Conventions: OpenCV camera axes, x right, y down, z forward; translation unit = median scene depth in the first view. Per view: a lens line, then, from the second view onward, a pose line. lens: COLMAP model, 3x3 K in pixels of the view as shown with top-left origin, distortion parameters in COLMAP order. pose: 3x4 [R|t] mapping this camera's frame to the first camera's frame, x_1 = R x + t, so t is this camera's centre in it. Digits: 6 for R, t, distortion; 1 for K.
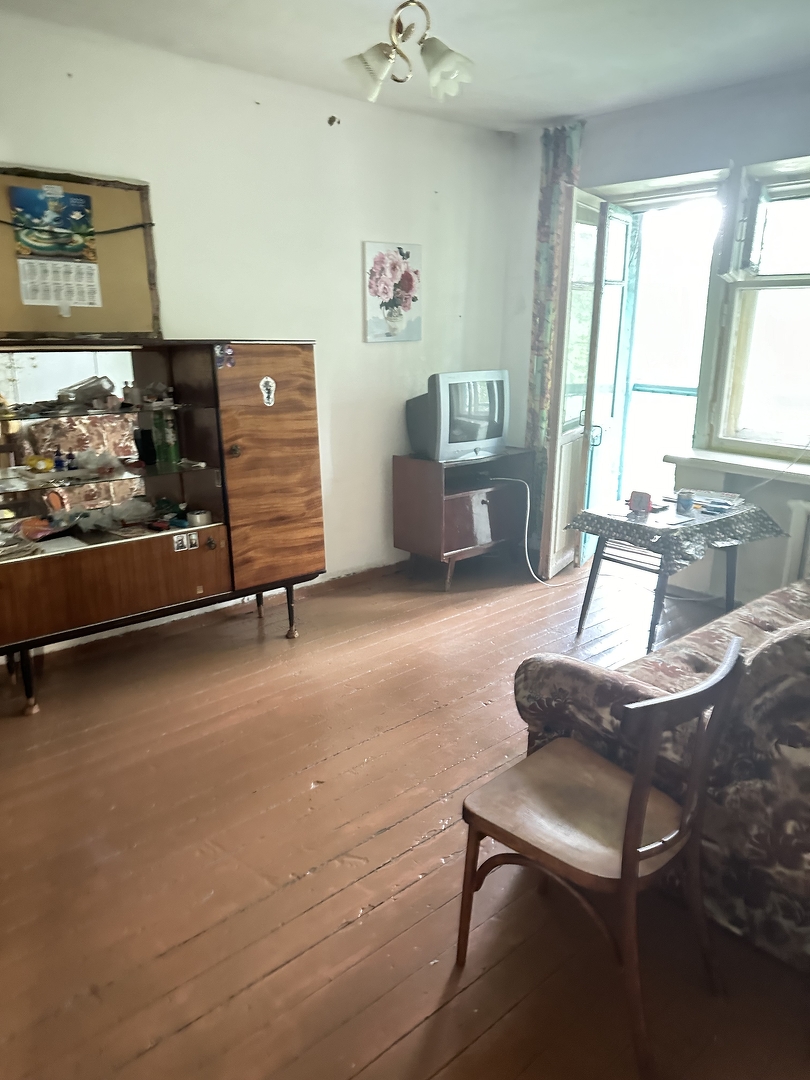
lens RADIAL K [[760.2, 0, 405.0], [0, 760.2, 540.0], [0, 0, 1]] dist [0.092890, -0.146225]
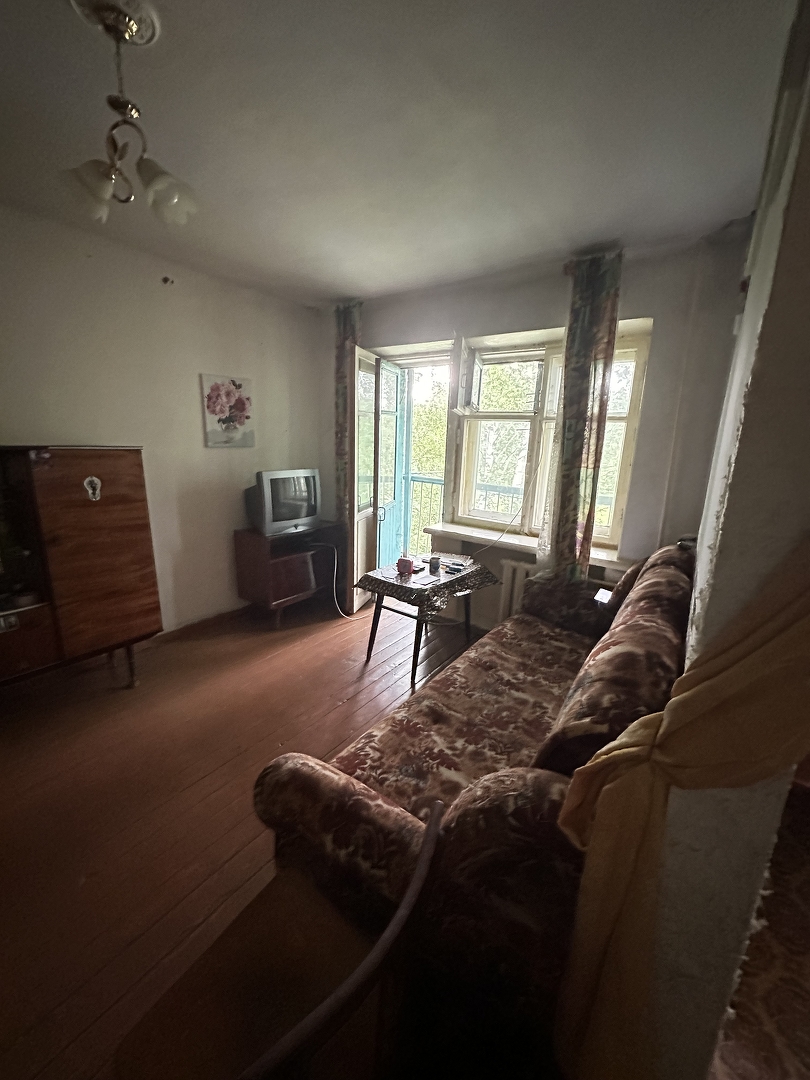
lens RADIAL K [[431.7, 0, 405.0], [0, 431.7, 540.0], [0, 0, 1]] dist [-0.000332, -0.000292]
pose [[0.973465, -0.025902, 0.227365, 0.123180], [0.033999, 0.998917, -0.031772, -0.069218], [-0.226296, 0.038659, 0.973291, 0.218154]]
